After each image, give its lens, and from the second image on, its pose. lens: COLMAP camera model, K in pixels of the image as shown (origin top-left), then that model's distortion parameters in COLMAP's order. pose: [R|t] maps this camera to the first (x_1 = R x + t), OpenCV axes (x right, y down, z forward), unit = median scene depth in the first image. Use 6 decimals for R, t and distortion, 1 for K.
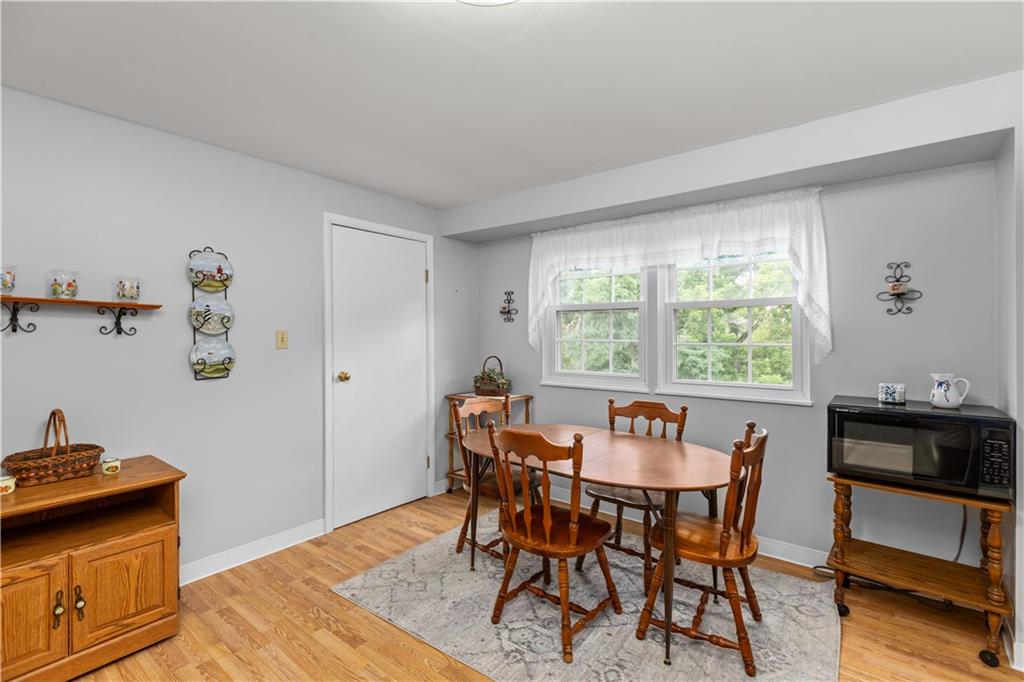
lens RADIAL K [[464.0, 0, 515.5], [0, 464.0, 335.9], [0, 0, 1]] dist [0.002585, -0.002346]
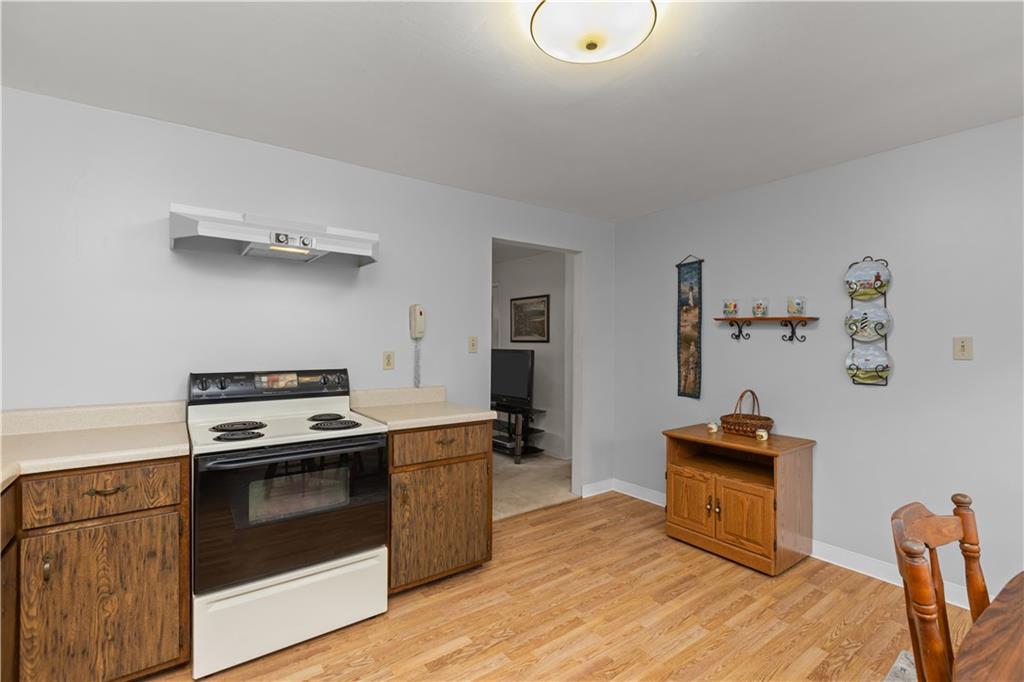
lens RADIAL K [[464.0, 0, 518.5], [0, 464.0, 343.3], [0, 0, 1]] dist [0.002585, -0.002346]
pose [[-0.268956, 0.009646, -0.963104, 0.552966], [-0.001983, 0.999942, 0.010568, -0.008764], [0.963150, 0.004753, -0.268922, 0.540415]]
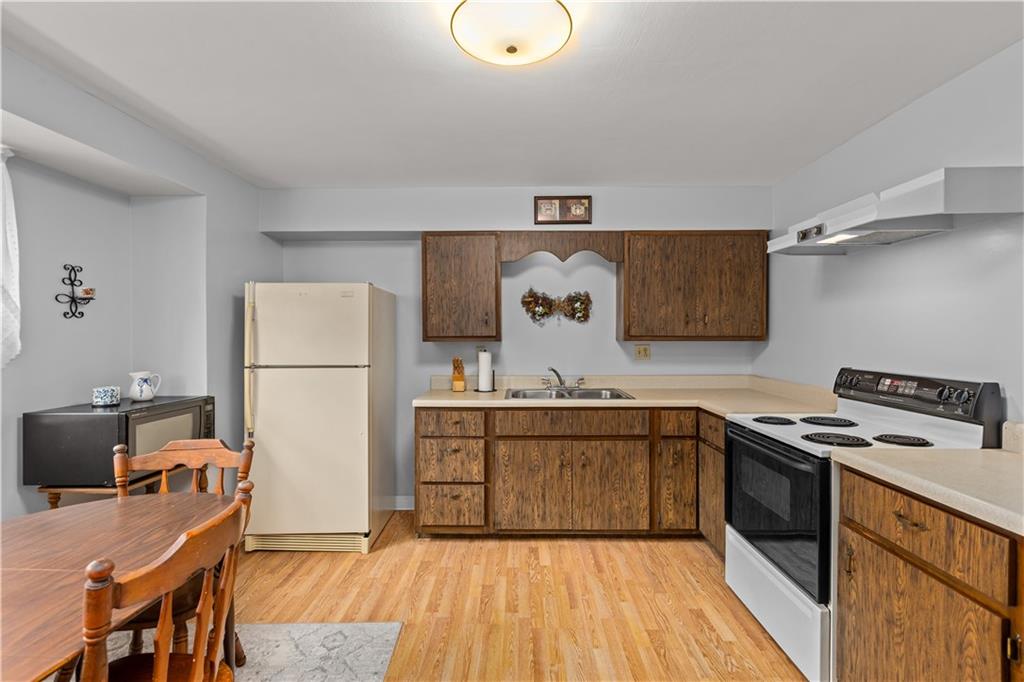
lens RADIAL K [[464.0, 0, 515.1], [0, 464.0, 337.8], [0, 0, 1]] dist [0.002585, -0.002346]
pose [[-0.608448, -0.002519, 0.793590, -0.501563], [0.001290, 0.999991, 0.004163, -0.007407], [-0.793593, 0.003556, -0.608439, 0.825326]]
